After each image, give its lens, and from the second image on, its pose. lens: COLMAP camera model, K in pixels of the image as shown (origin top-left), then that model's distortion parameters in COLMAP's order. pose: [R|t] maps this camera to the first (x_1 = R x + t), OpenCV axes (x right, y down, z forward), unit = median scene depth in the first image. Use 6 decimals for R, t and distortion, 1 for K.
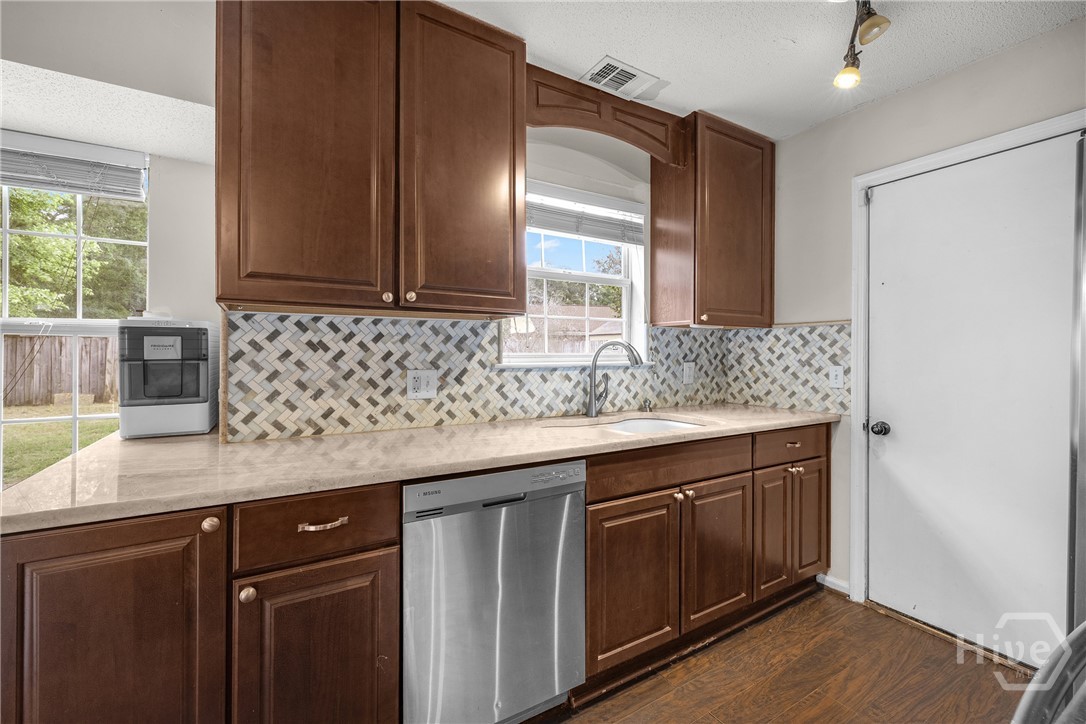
lens RADIAL K [[466.0, 0, 538.7], [0, 466.0, 353.3], [0, 0, 1]] dist [0.007530, -0.001129]
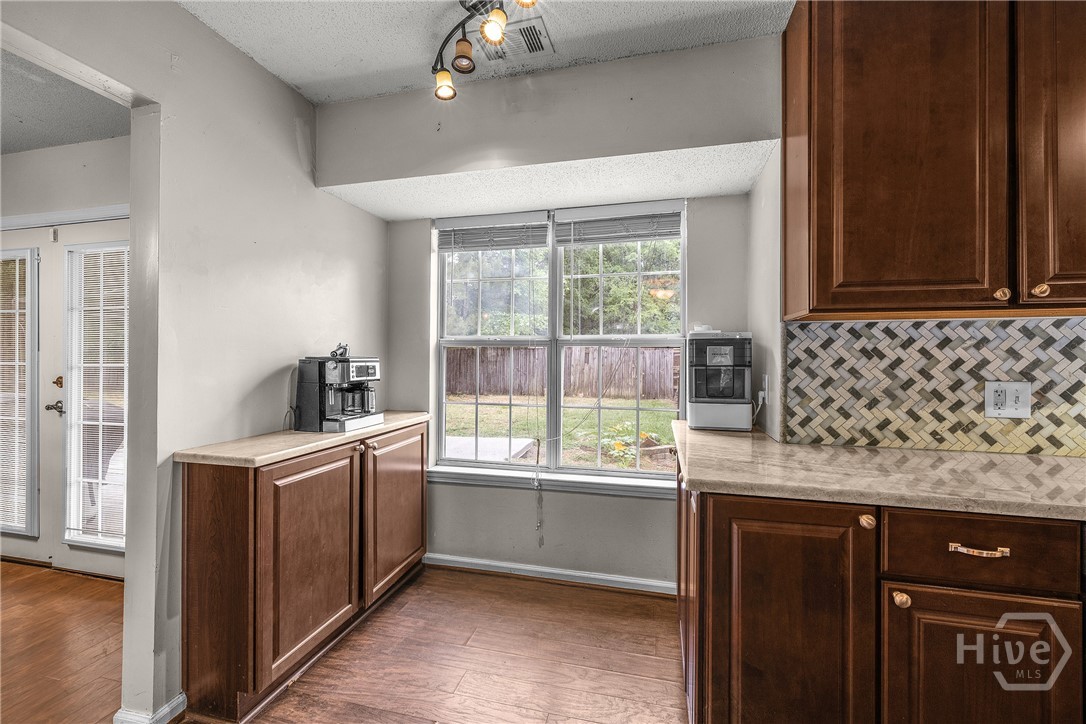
lens RADIAL K [[466.0, 0, 538.5], [0, 466.0, 357.6], [0, 0, 1]] dist [0.007530, -0.001129]
pose [[0.703388, -0.002812, -0.710801, -0.281603], [-0.003005, 0.999971, -0.006929, 0.002175], [0.710800, 0.007010, 0.703359, -0.167445]]
